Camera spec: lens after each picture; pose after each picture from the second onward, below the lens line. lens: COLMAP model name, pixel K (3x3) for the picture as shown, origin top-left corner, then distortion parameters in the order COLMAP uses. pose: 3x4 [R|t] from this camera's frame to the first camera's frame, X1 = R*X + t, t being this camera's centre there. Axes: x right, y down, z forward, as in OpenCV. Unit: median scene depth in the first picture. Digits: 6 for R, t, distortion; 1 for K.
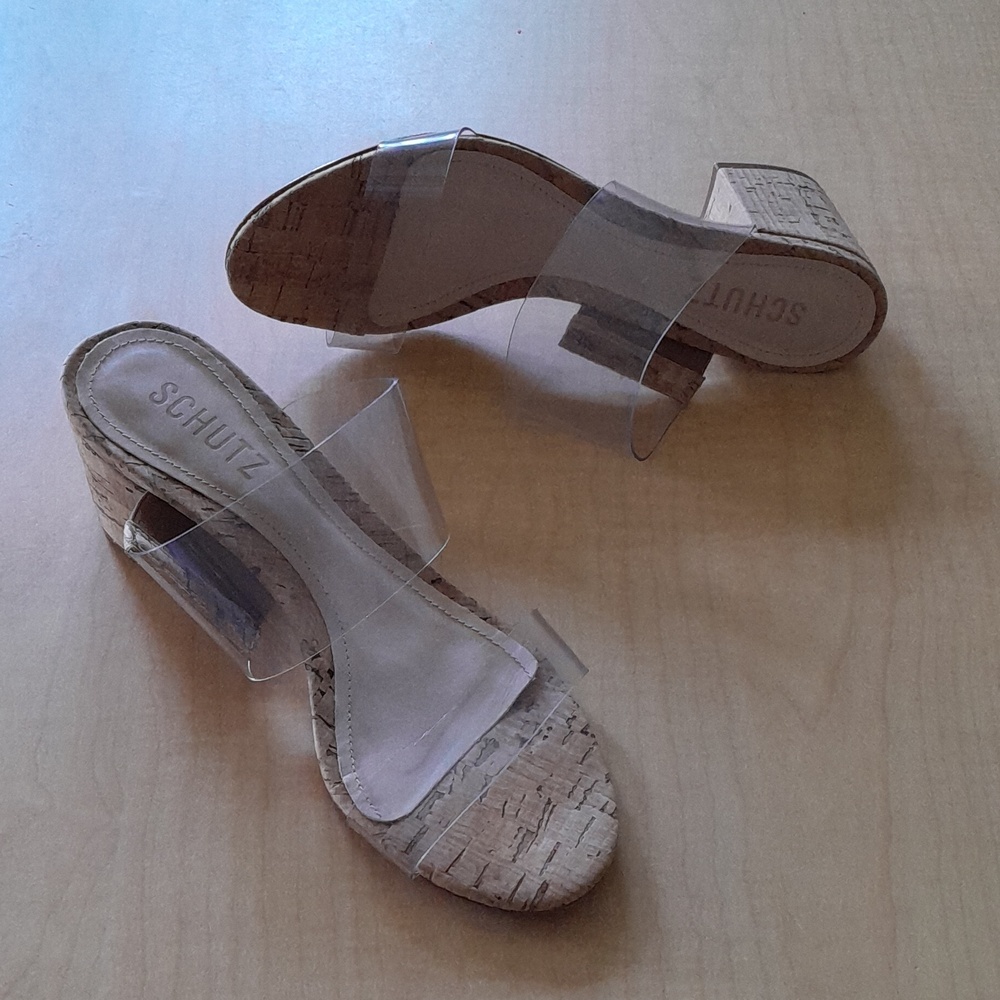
lens RADIAL K [[1748.0, 0, 499.4], [0, 1748.0, 499.0], [0, 0, 1]] dist [0.164916, 0.000000]
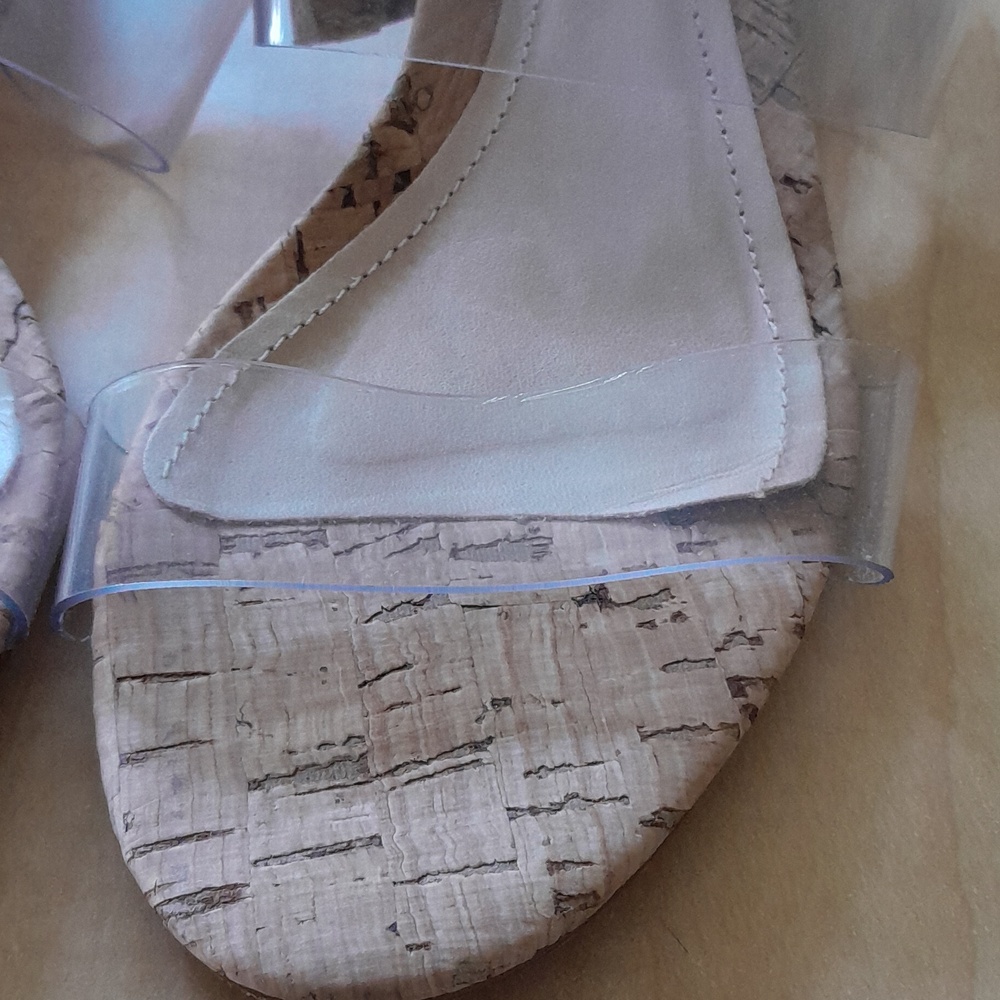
lens RADIAL K [[1748.0, 0, 521.3], [0, 1748.0, 521.1], [0, 0, 1]] dist [0.164916, 0.000000]
pose [[0.646693, 0.601758, -0.468695, 0.166946], [-0.567562, 0.790152, 0.231371, 0.054789], [0.509570, 0.116387, 0.852521, 0.708936]]
